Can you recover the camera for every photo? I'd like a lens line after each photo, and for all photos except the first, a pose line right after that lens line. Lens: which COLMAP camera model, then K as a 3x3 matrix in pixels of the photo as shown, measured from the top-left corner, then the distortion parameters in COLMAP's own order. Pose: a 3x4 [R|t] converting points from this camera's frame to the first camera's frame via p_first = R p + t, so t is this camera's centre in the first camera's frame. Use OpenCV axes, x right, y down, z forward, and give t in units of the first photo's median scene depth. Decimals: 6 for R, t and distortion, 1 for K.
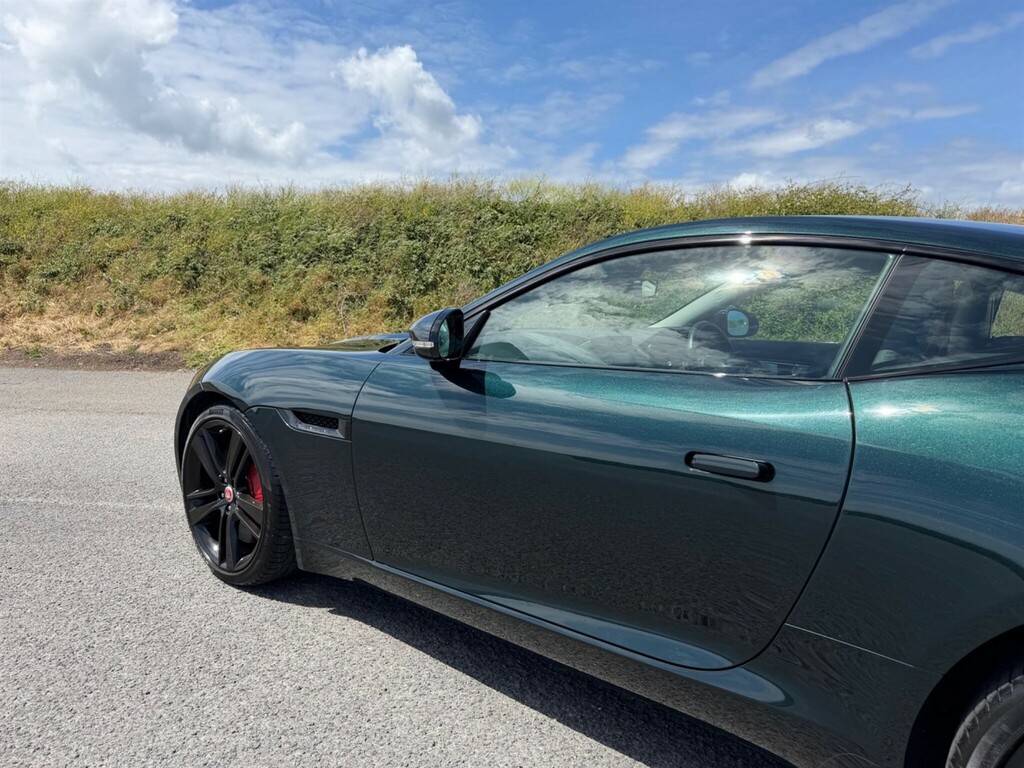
lens RADIAL K [[723.8, 0, 487.7], [0, 723.8, 398.0], [0, 0, 1]] dist [0.085259, -0.142029]
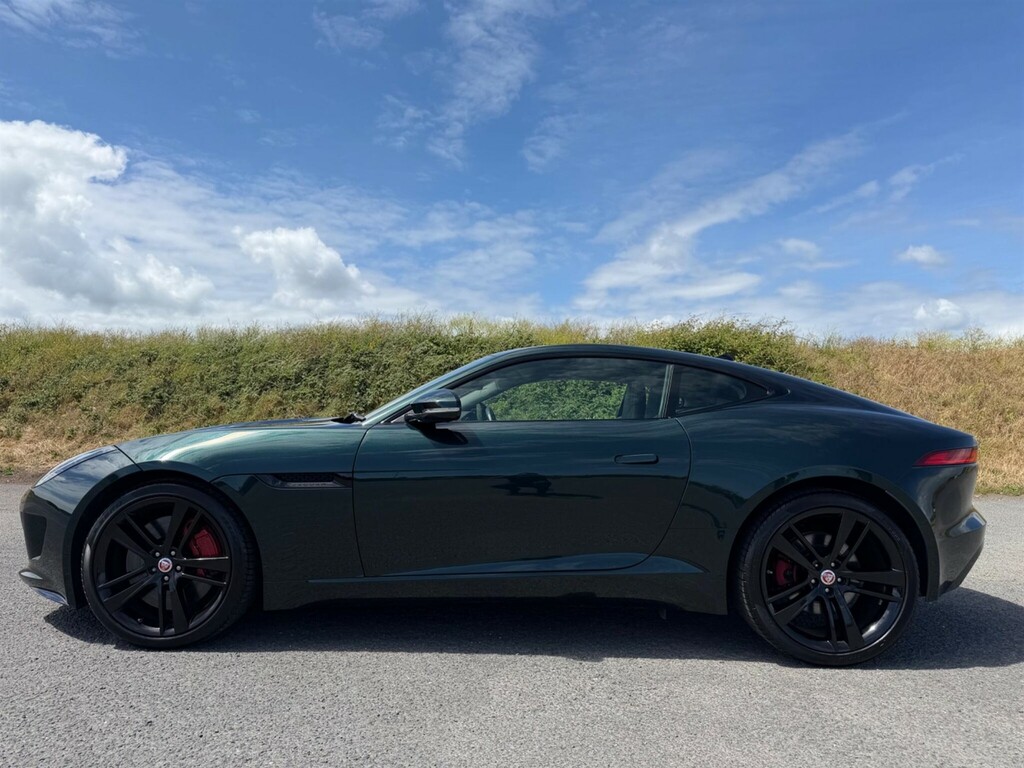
lens RADIAL K [[750.4, 0, 496.0], [0, 750.4, 381.9], [0, 0, 1]] dist [0.051667, -0.075510]
pose [[0.999817, -0.014864, 0.012071, 0.102587], [0.017038, 0.978273, -0.206618, 0.049383], [-0.008738, 0.206786, 0.978347, -0.147175]]
